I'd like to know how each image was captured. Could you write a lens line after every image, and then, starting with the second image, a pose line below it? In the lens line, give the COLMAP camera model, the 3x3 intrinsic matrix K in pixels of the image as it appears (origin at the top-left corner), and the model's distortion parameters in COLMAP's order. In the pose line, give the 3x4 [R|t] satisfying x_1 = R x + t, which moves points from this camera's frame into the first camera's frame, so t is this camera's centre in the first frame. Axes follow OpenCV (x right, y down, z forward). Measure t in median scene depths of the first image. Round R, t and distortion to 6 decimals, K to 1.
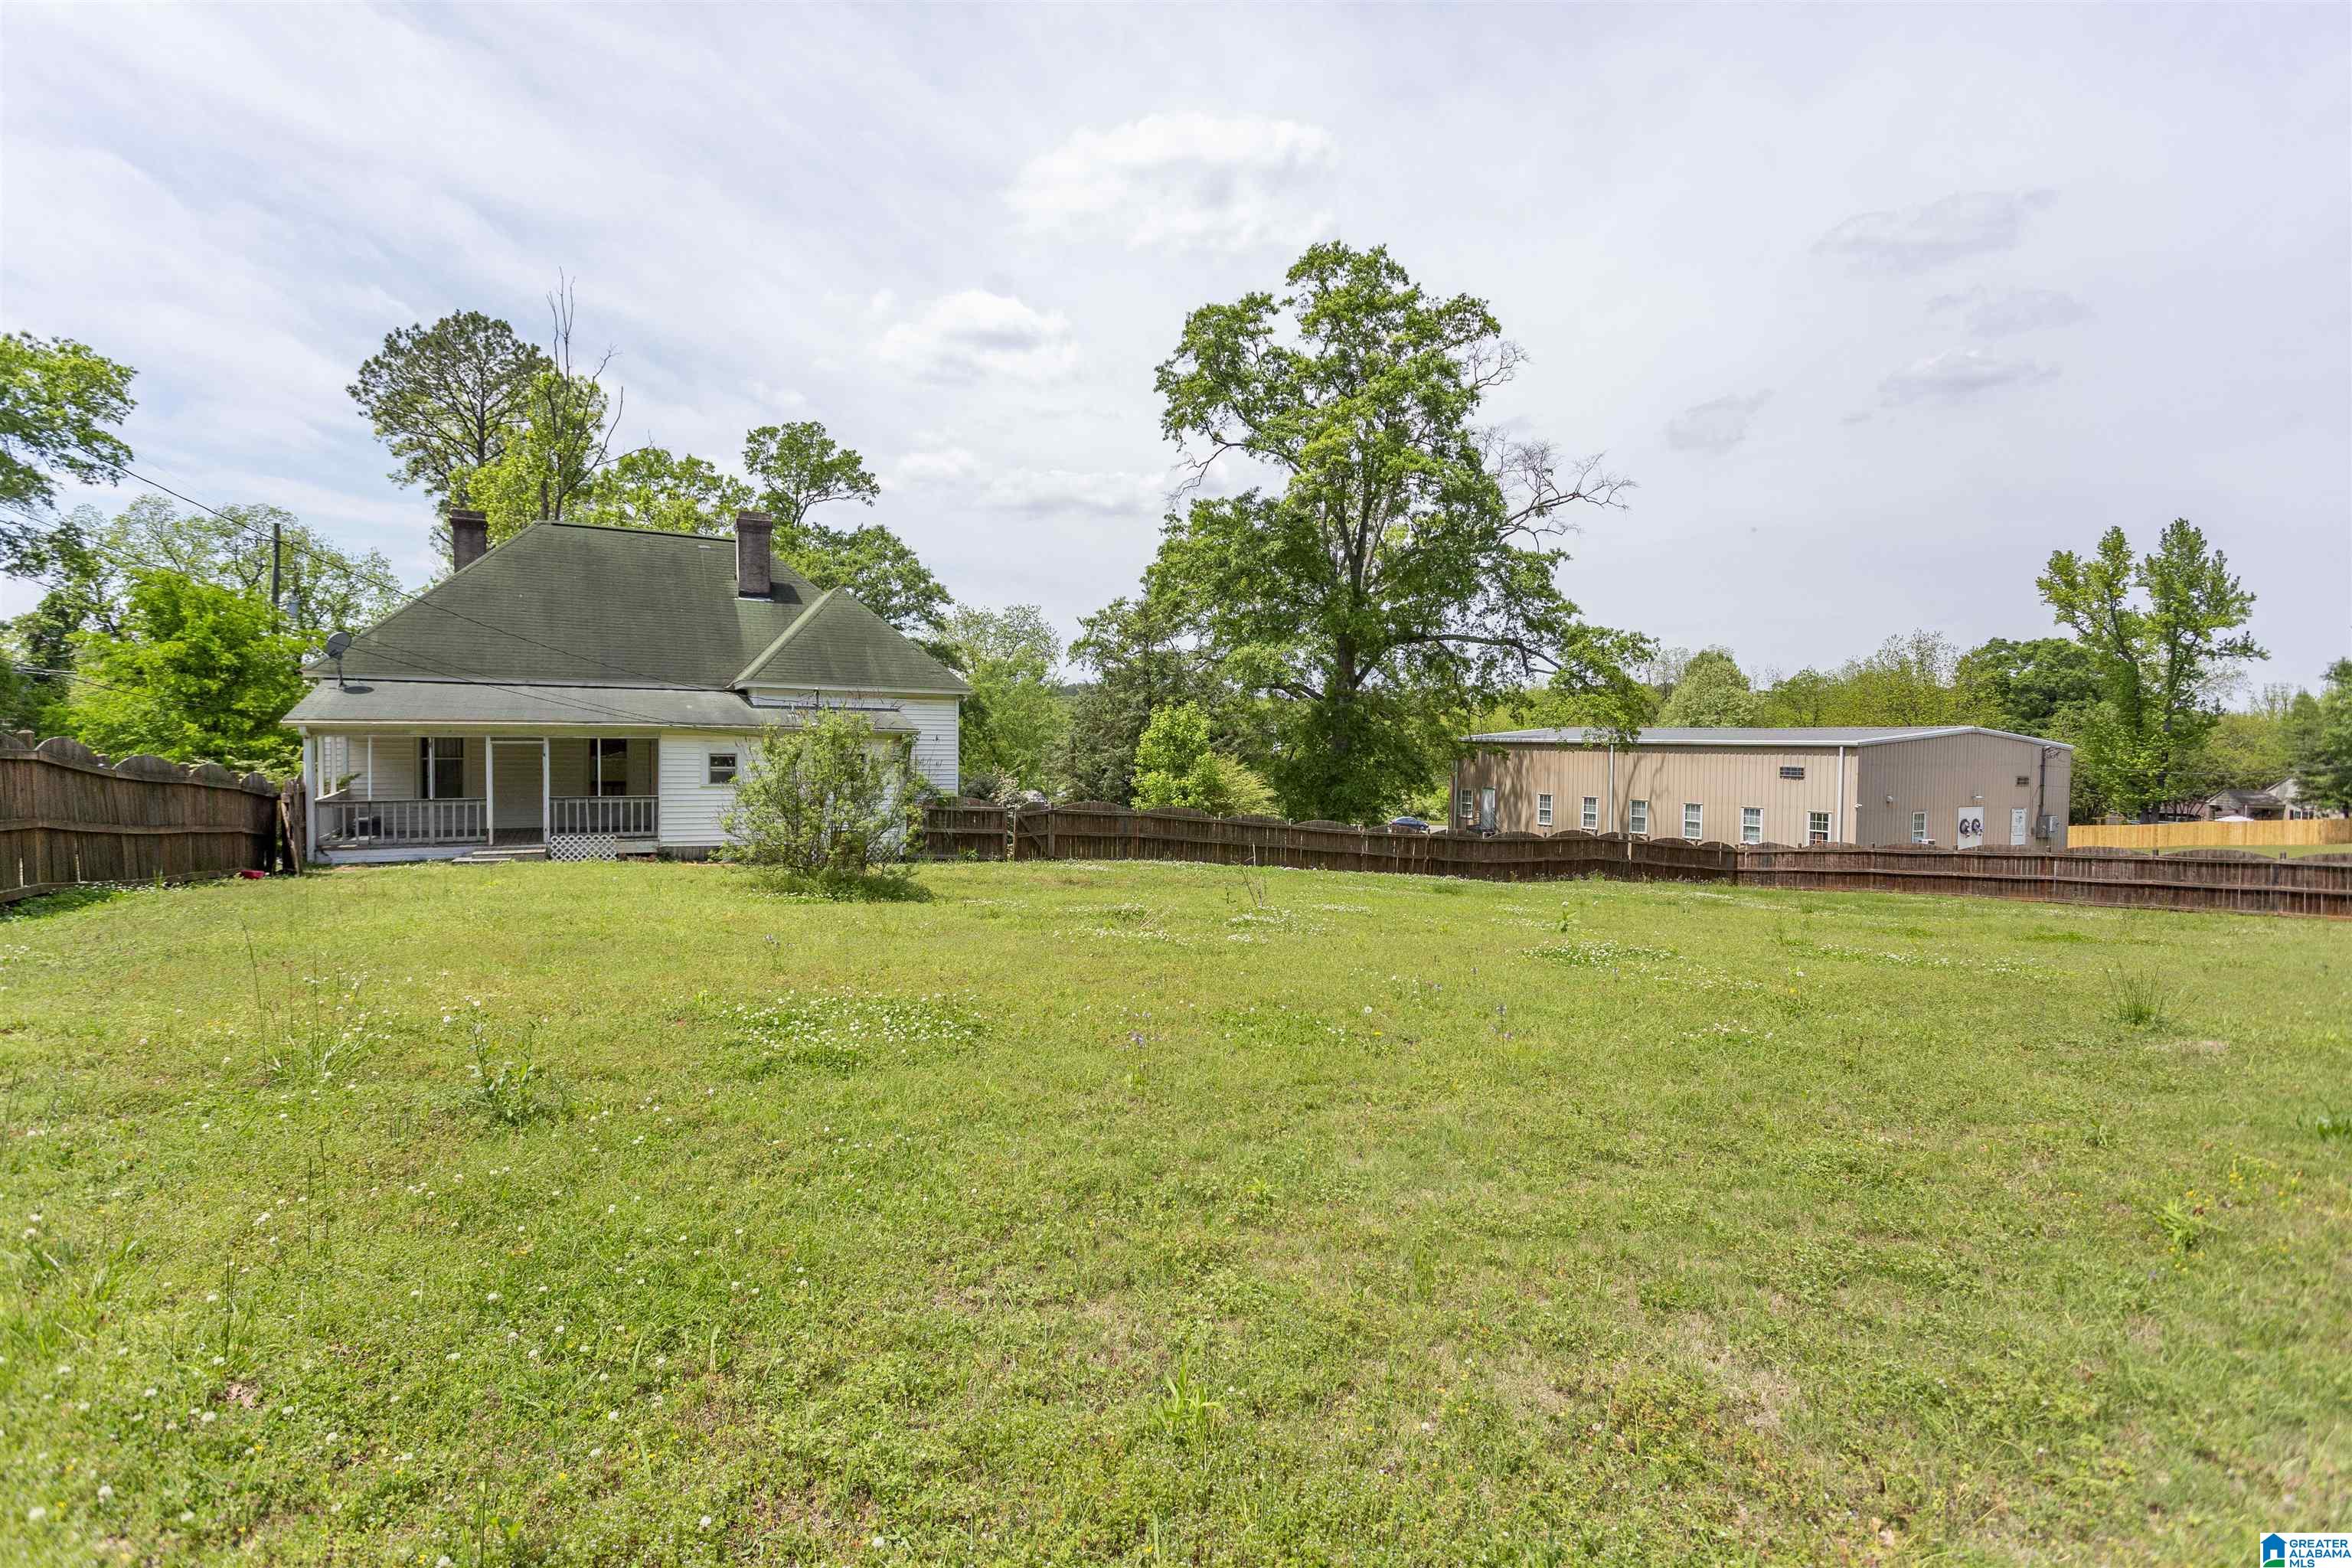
lens RADIAL K [[1130.2, 0, 1167.2], [0, 1130.2, 763.3], [0, 0, 1]] dist [0.006661, 0.001318]
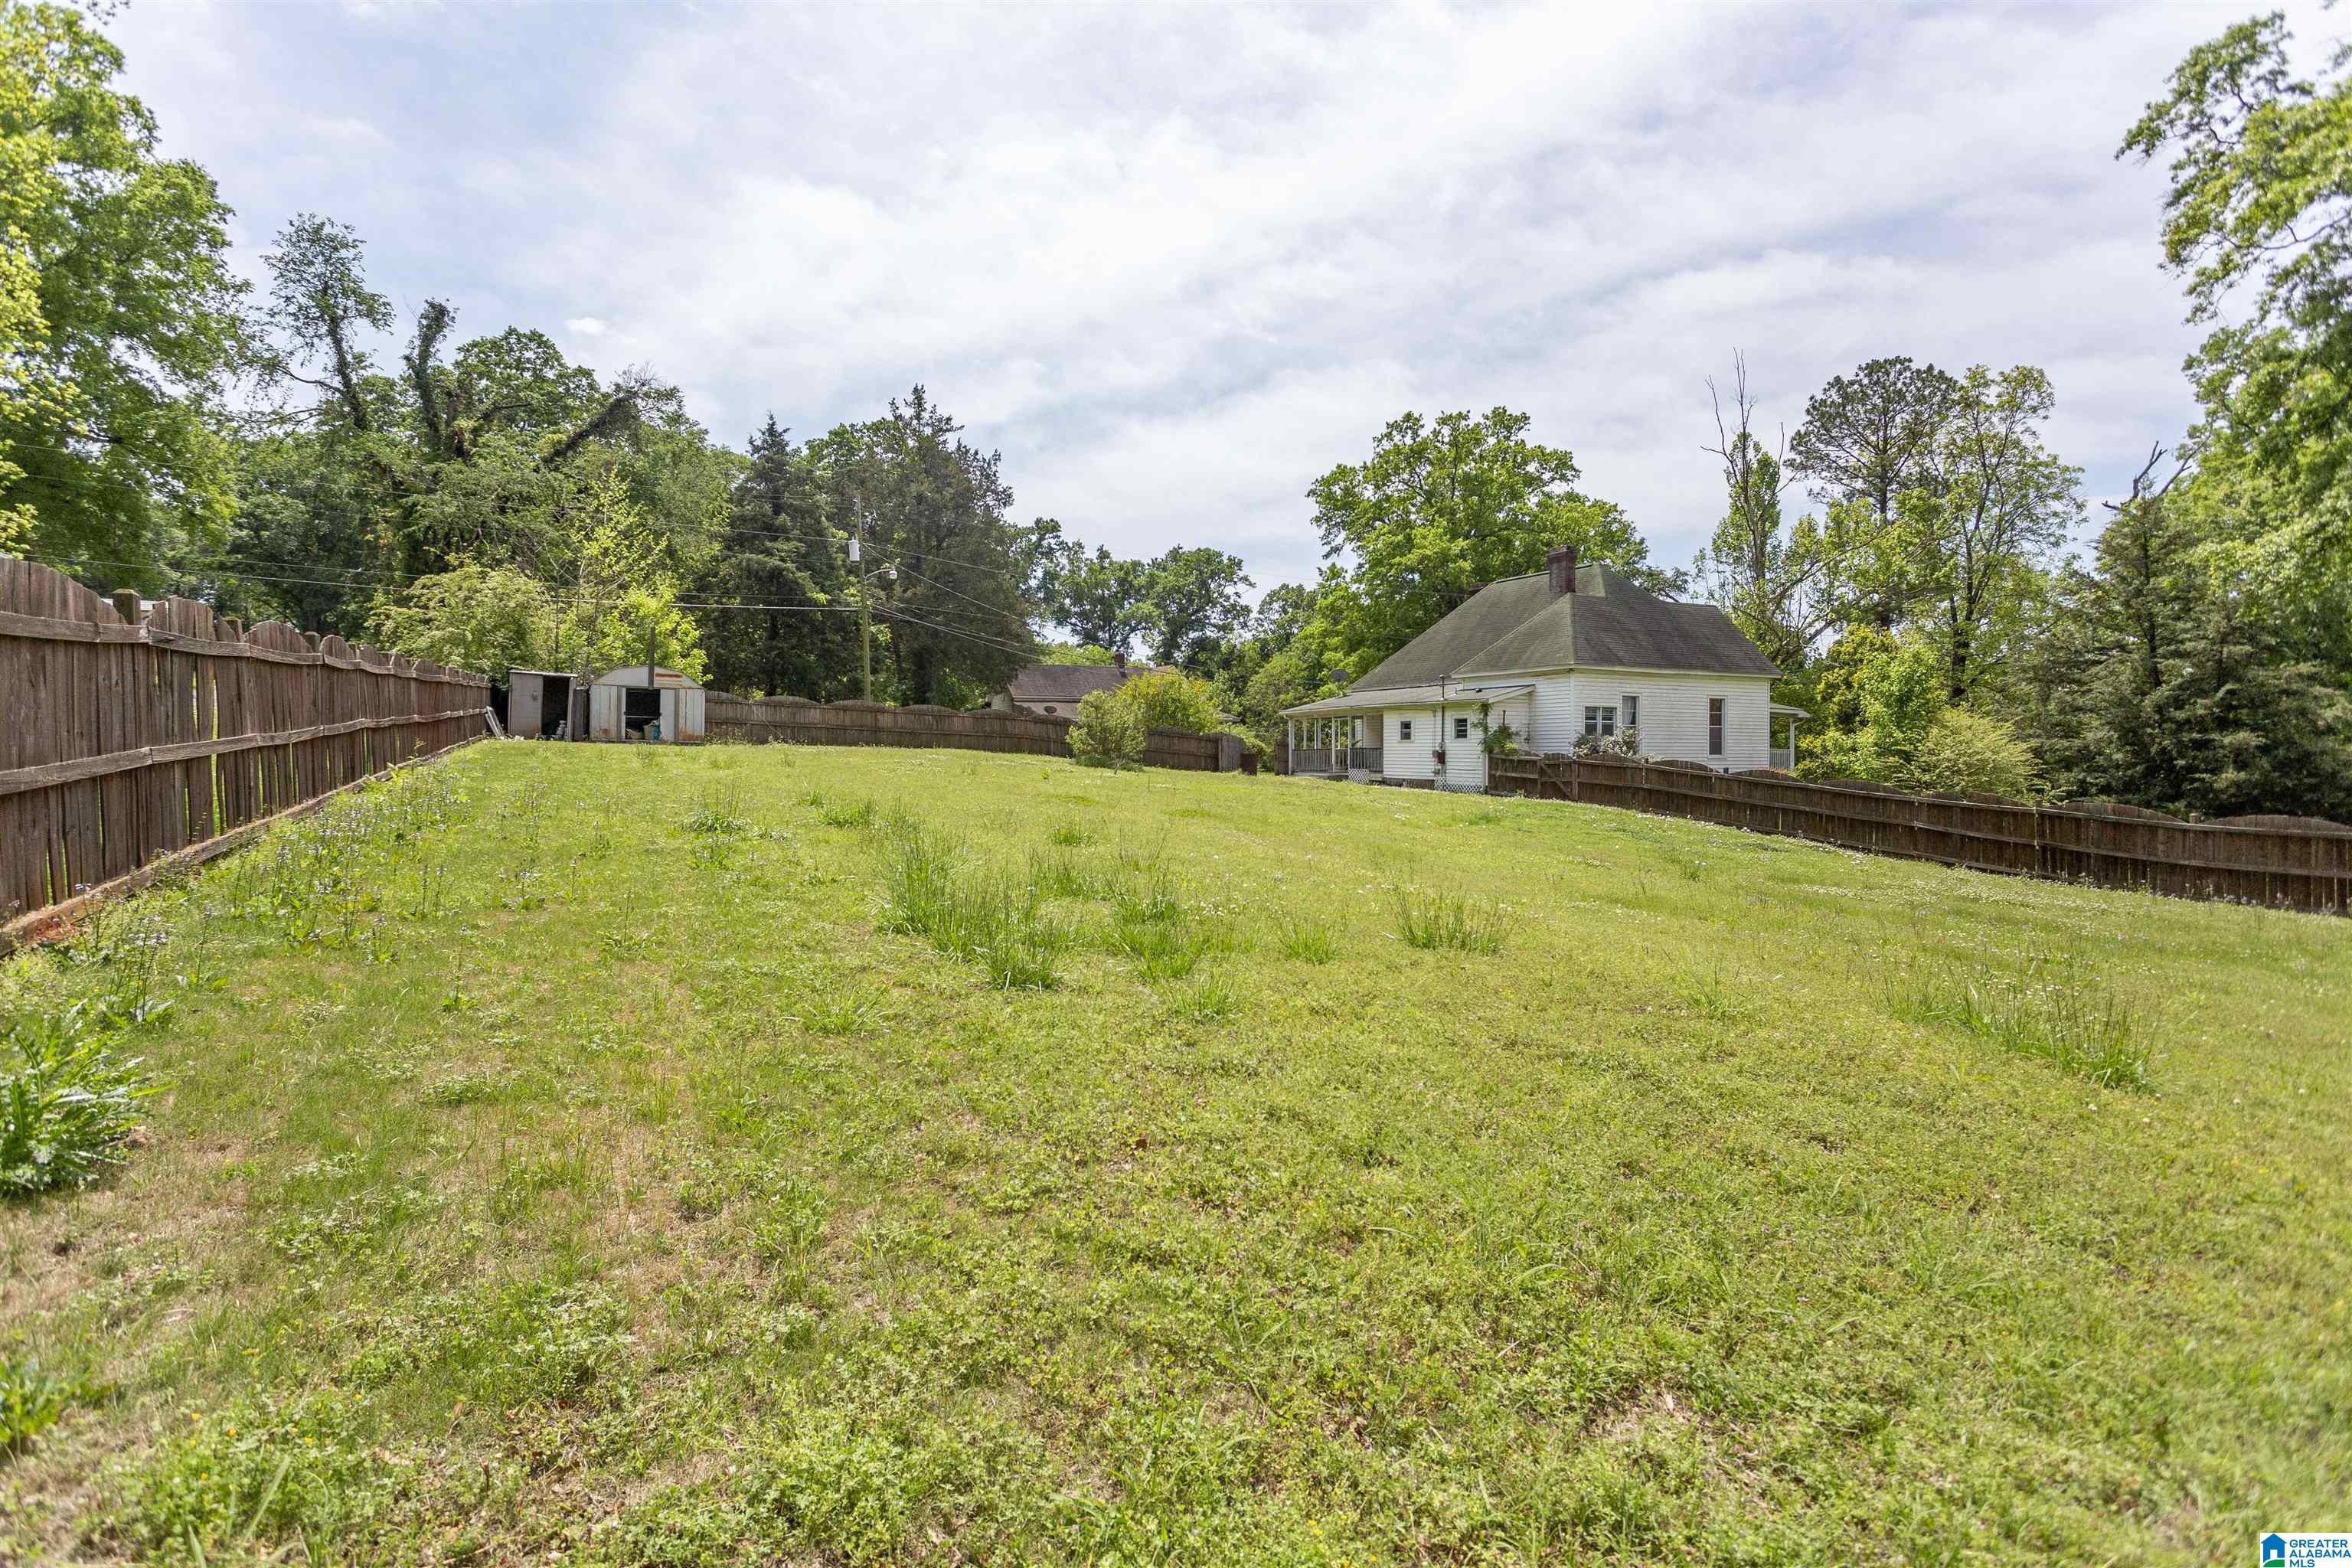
lens RADIAL K [[1130.2, 0, 1183.3], [0, 1130.2, 785.7], [0, 0, 1]] dist [0.006661, 0.001318]
pose [[0.019464, 0.012036, -0.999738, 1.104079], [-0.018473, 0.999761, 0.011676, 0.063436], [0.999640, 0.018241, 0.019681, 0.582738]]
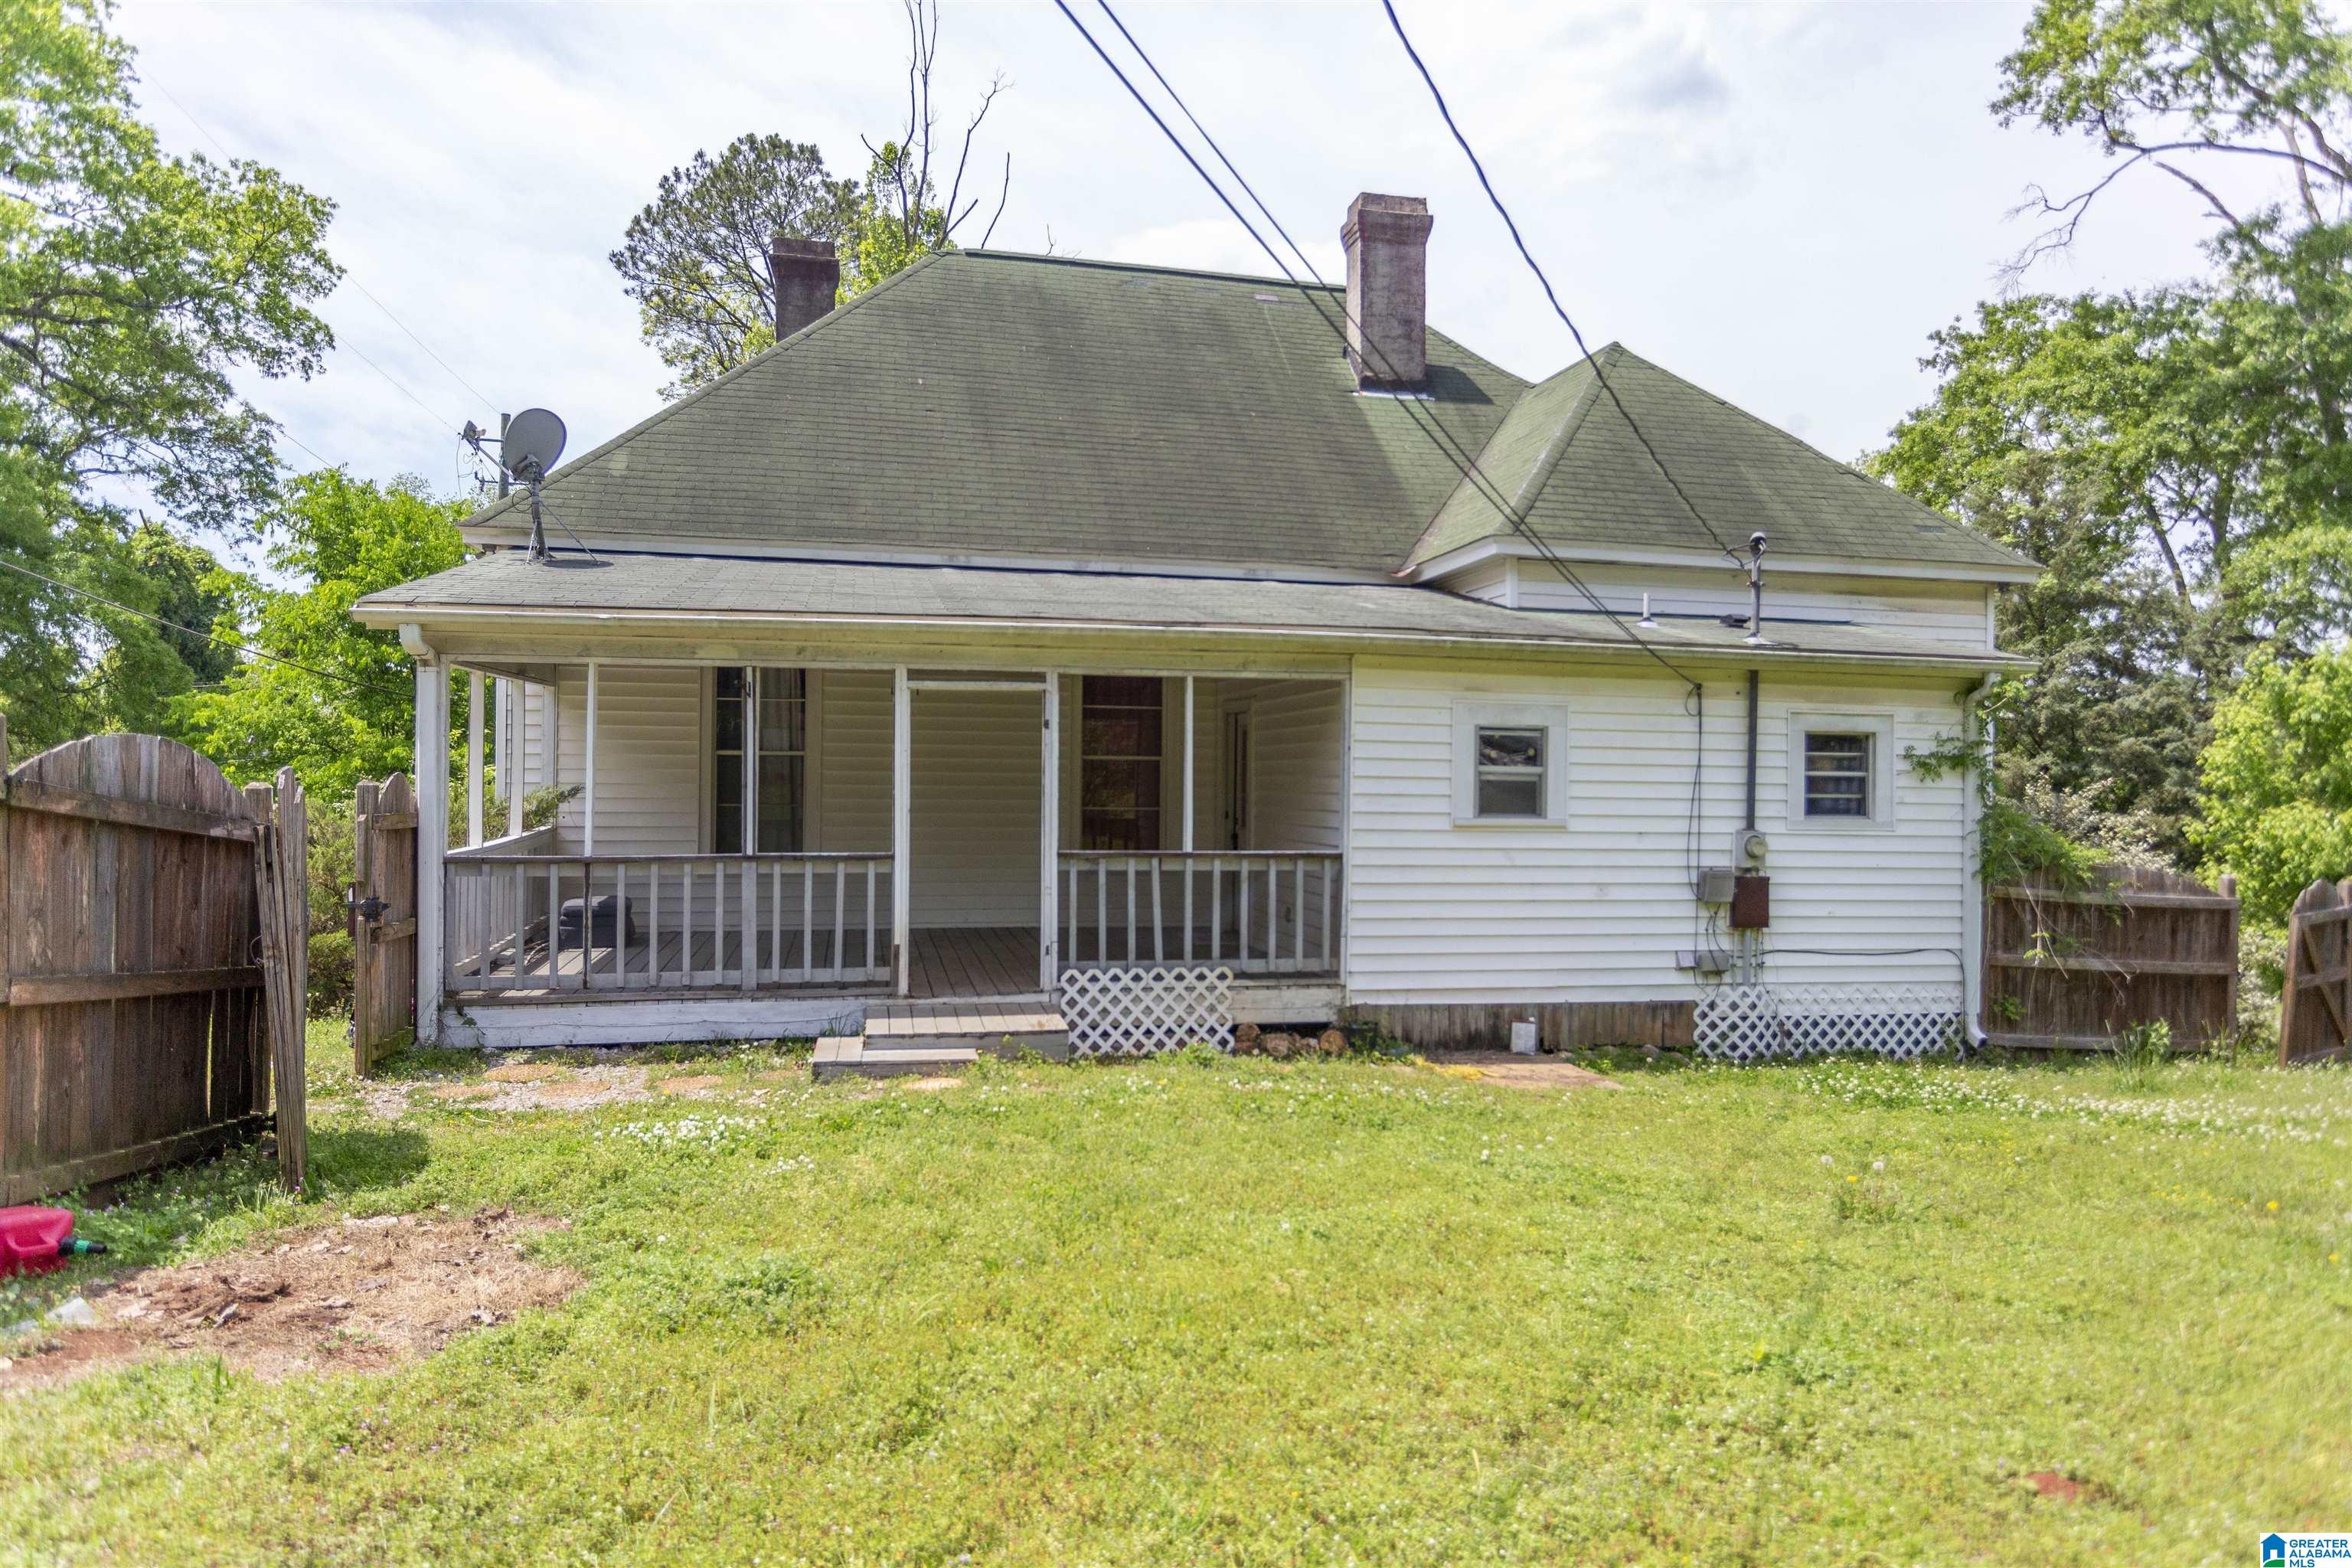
lens RADIAL K [[1406.8, 0, 1153.4], [0, 1406.8, 775.1], [0, 0, 1]] dist [-0.000478, -0.001046]
pose [[0.965639, -0.002750, -0.259872, -0.347430], [-0.004703, 0.999595, -0.028051, 0.015850], [0.259844, 0.028309, 0.965236, 0.513721]]
